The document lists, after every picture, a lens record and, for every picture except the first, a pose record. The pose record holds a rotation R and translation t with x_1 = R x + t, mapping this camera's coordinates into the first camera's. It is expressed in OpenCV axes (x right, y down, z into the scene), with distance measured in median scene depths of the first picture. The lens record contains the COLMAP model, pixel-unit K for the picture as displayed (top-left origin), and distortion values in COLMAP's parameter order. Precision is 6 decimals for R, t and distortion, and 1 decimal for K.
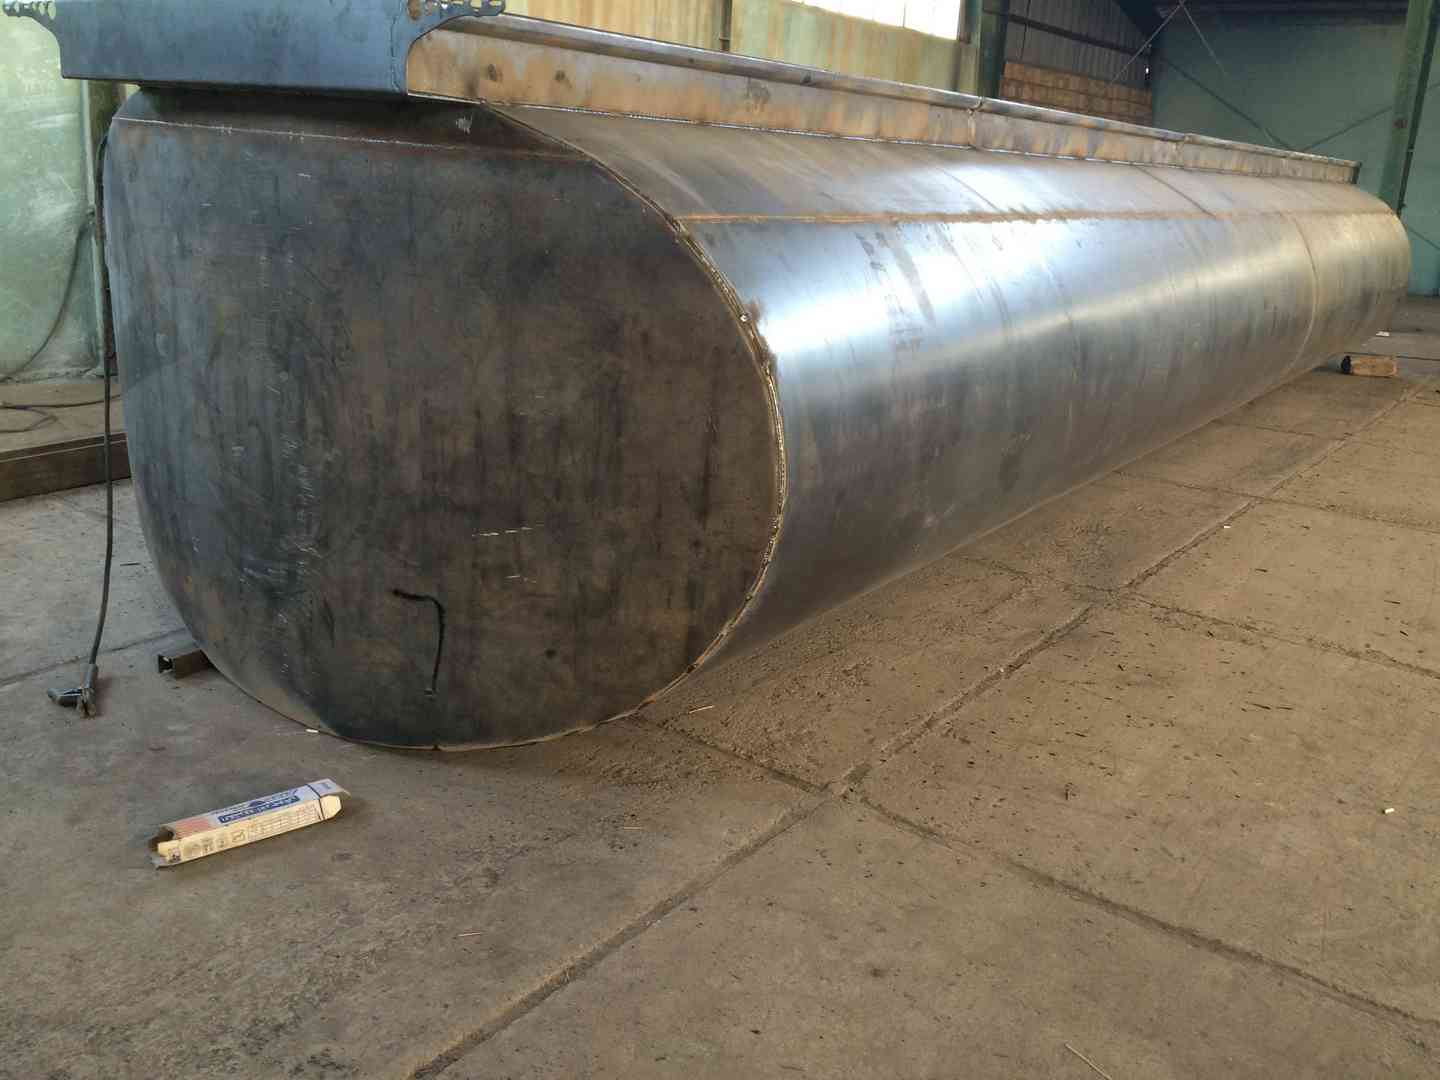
lens RADIAL K [[1238.7, 0, 724.8], [0, 1238.7, 540.1], [0, 0, 1]] dist [0.070306, -0.103418]
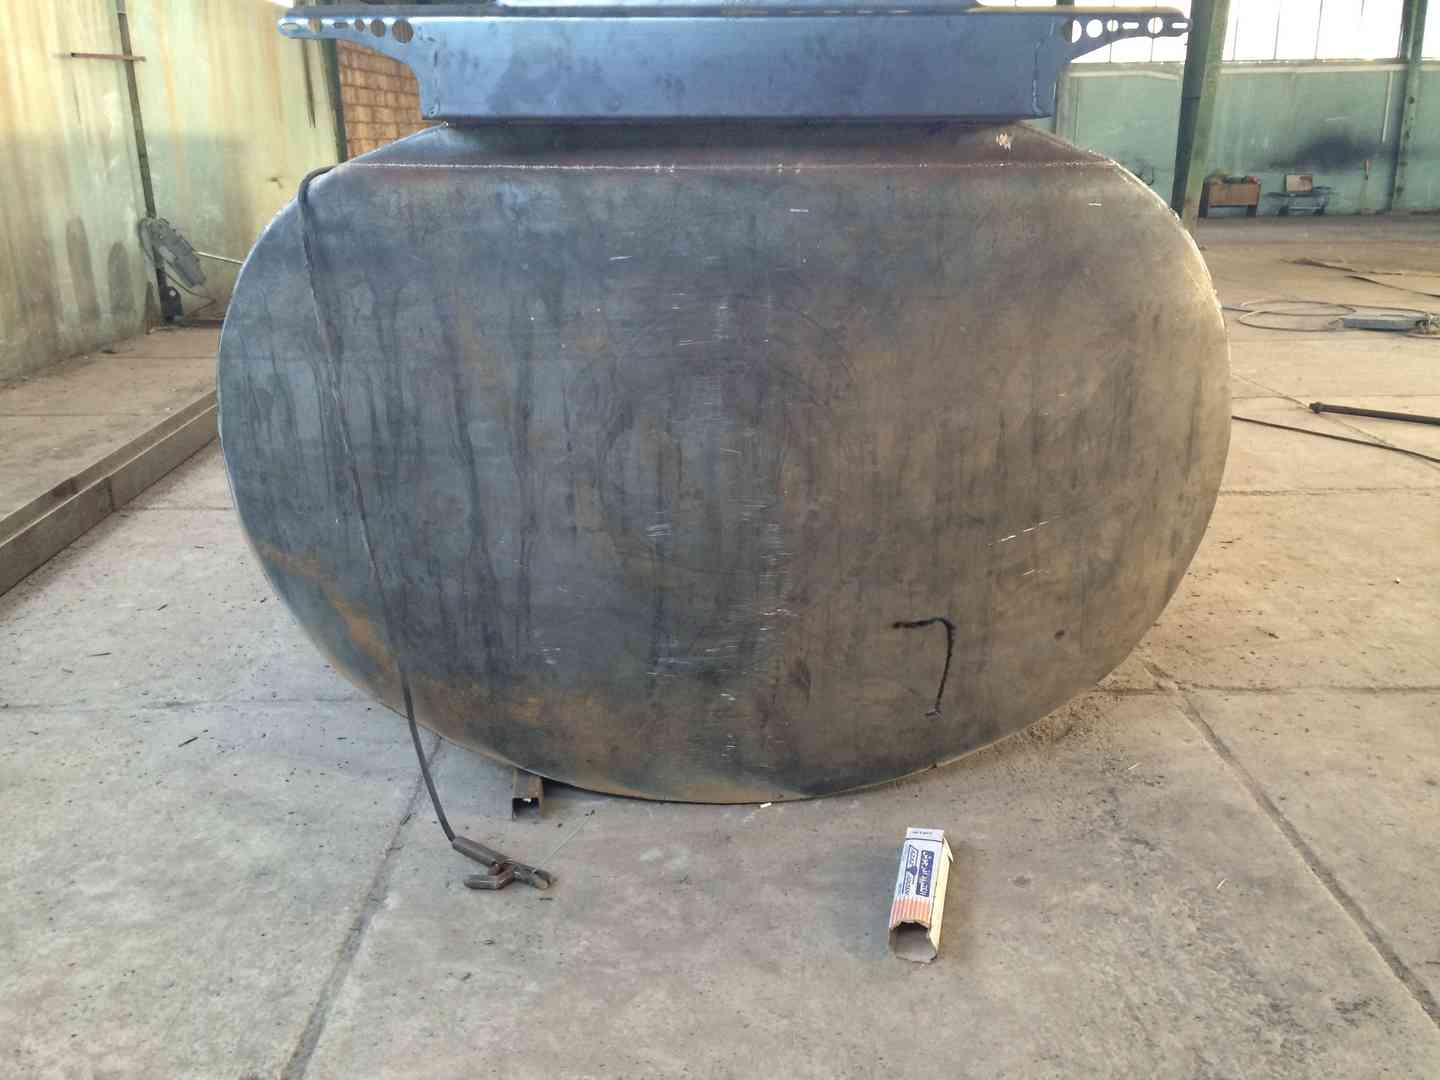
lens RADIAL K [[1238.7, 0, 721.0], [0, 1238.7, 537.3], [0, 0, 1]] dist [0.070306, -0.103418]
pose [[0.805883, -0.244898, 0.539053, -0.902884], [0.229177, 0.968501, 0.097383, -0.154498], [-0.545922, 0.045059, 0.836623, 0.262584]]
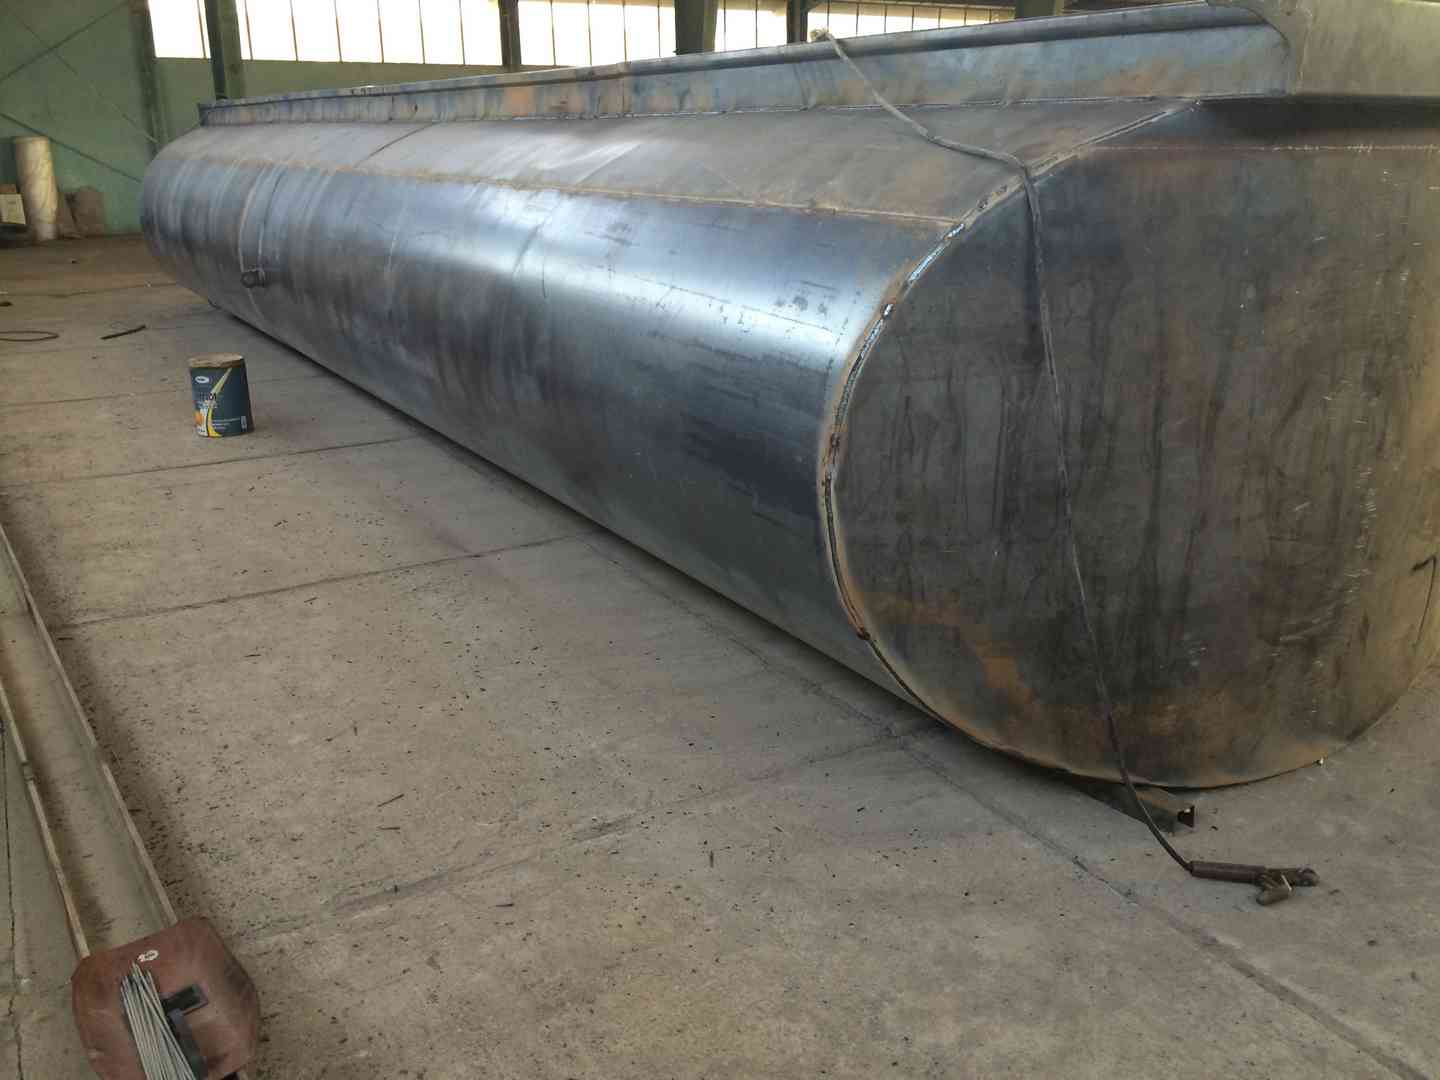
lens RADIAL K [[1238.7, 0, 719.7], [0, 1238.7, 539.2], [0, 0, 1]] dist [0.070306, -0.103418]
pose [[0.410333, -0.343454, 0.844788, -1.436783], [0.296351, 0.926309, 0.232653, -0.415590], [-0.862440, 0.154889, 0.481878, 1.014296]]
